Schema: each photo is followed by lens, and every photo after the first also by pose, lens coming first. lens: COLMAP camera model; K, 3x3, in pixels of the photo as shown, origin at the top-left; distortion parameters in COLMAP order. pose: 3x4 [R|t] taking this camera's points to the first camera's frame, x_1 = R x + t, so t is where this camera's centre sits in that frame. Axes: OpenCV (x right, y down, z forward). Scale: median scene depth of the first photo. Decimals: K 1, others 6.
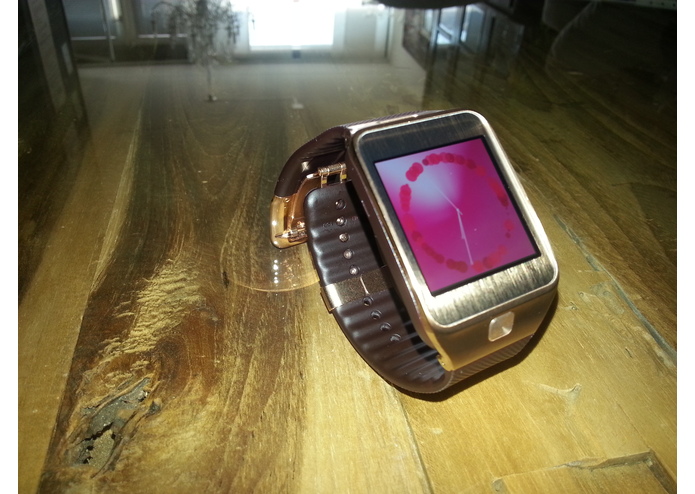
lens RADIAL K [[552.4, 0, 347.5], [0, 552.4, 247.0], [0, 0, 1]] dist [0.001963, -0.048917]
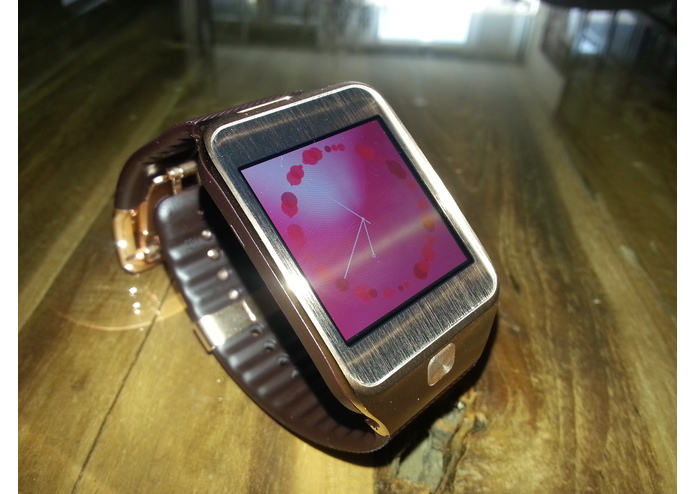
lens RADIAL K [[579.9, 0, 351.4], [0, 579.9, 251.3], [0, 0, 1]] dist [-0.004173, -0.118784]
pose [[0.978002, 0.129720, -0.163355, -0.397563], [-0.129631, 0.991498, 0.011249, 0.036778], [0.163426, 0.010174, 0.986503, 0.068544]]
